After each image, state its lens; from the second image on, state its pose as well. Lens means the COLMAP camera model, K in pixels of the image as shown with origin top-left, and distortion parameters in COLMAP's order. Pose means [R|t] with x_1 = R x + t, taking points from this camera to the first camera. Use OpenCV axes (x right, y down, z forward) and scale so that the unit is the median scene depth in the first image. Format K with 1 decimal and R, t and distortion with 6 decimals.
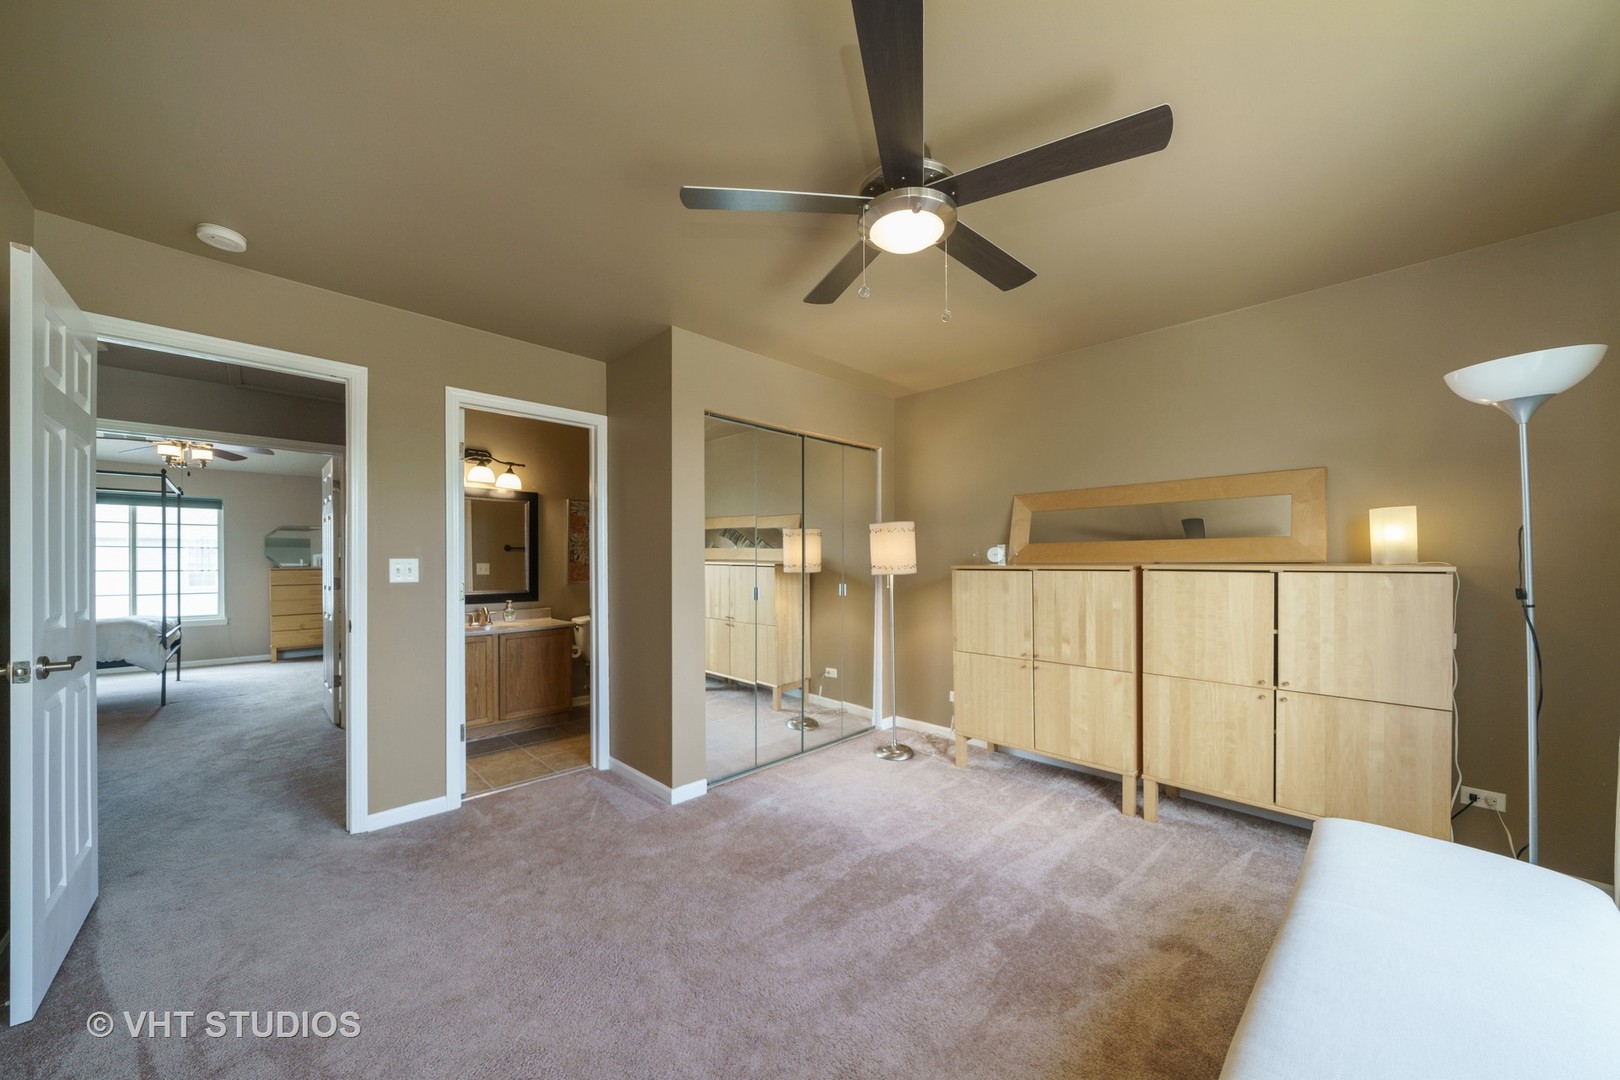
lens RADIAL K [[548.9, 0, 808.8], [0, 548.9, 553.9], [0, 0, 1]] dist [-0.011050, 0.000473]
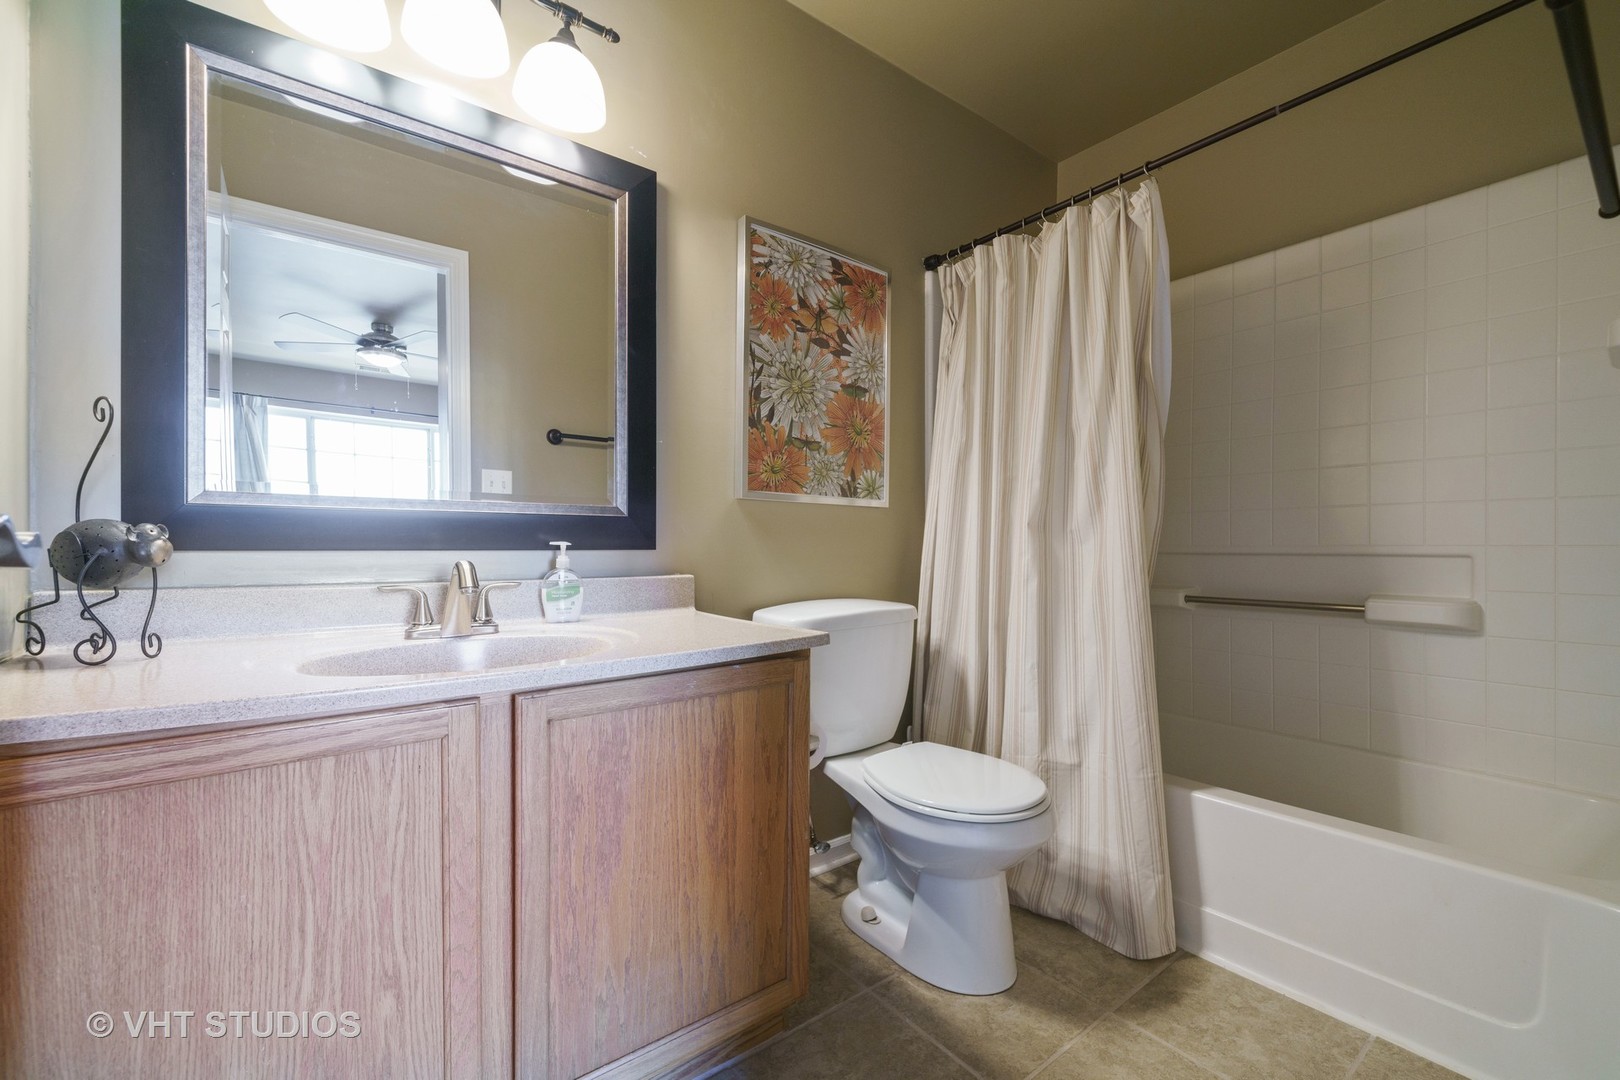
lens RADIAL K [[664.8, 0, 807.1], [0, 664.8, 541.5], [0, 0, 1]] dist [0.000307, 0.000041]
pose [[0.990238, 0.010748, -0.138970, -0.950093], [-0.008559, 0.999830, 0.016341, 0.195458], [0.139122, -0.014992, 0.990162, 1.722519]]
